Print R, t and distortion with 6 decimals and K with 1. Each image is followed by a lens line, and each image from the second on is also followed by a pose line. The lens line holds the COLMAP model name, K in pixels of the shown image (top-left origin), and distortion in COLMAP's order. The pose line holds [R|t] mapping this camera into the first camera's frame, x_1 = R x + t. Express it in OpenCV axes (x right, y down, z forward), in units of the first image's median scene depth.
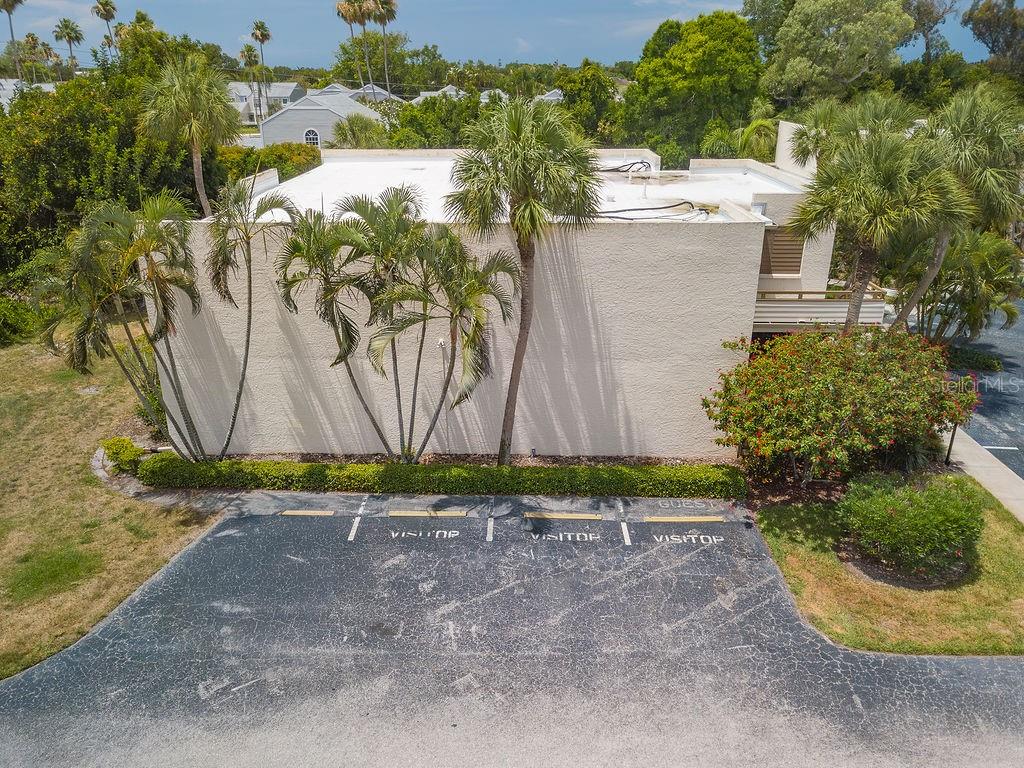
lens RADIAL K [[791.1, 0, 502.5], [0, 791.1, 381.9], [0, 0, 1]] dist [0.009324, 0.008662]
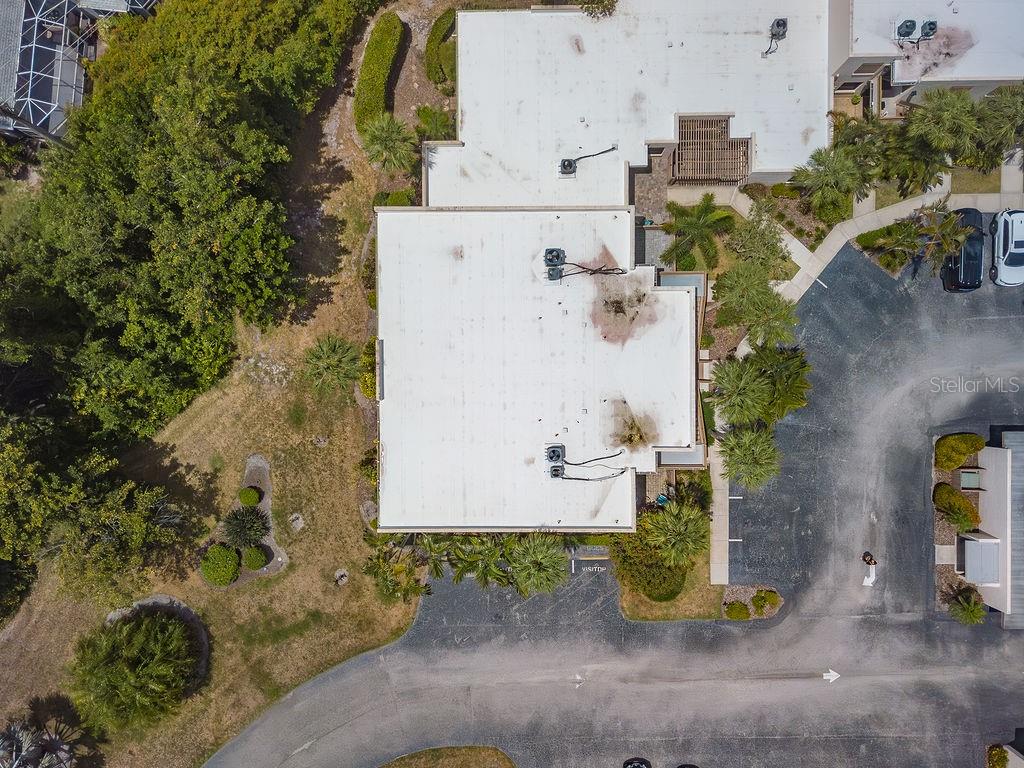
lens RADIAL K [[781.8, 0, 512.6], [0, 781.8, 408.0], [0, 0, 1]] dist [0.002409, 0.003956]
pose [[0.999384, -0.035049, -0.001930, -0.047619], [0.013678, 0.338202, 0.940974, -3.131235], [-0.032327, -0.940421, 0.338473, 0.665499]]
